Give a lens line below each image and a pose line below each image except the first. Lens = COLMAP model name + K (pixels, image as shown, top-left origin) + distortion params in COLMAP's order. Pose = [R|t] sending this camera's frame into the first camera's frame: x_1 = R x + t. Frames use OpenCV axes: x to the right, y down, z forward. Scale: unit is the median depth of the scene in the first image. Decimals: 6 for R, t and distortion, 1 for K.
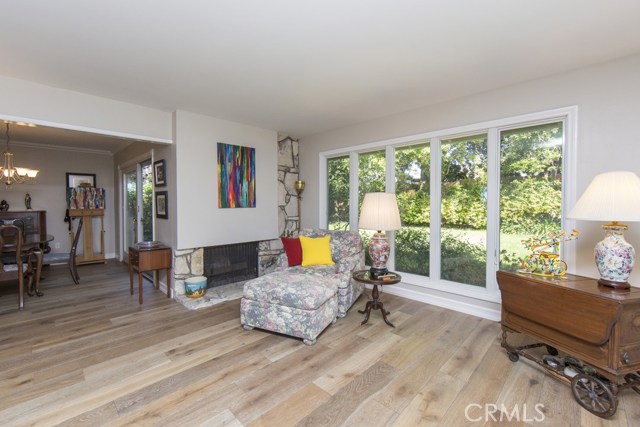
lens RADIAL K [[272.0, 0, 315.3], [0, 272.0, 211.3], [0, 0, 1]] dist [-0.002372, -0.000386]
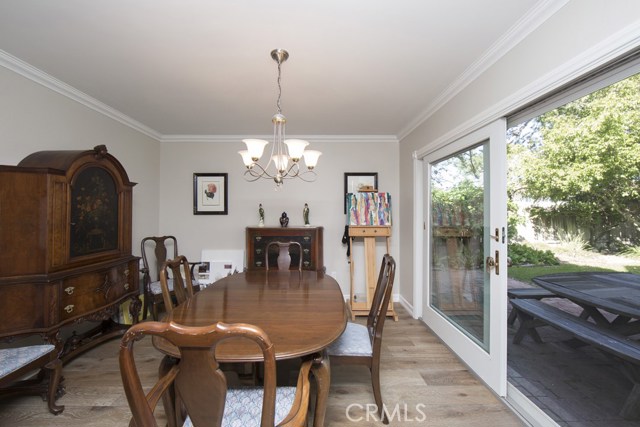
lens RADIAL K [[272.0, 0, 319.8], [0, 272.0, 212.9], [0, 0, 1]] dist [-0.002372, -0.000386]
pose [[0.714313, -0.000617, -0.699826, -0.476432], [-0.022178, 0.999477, -0.023518, -0.020741], [0.699475, 0.032320, 0.713926, 0.459752]]
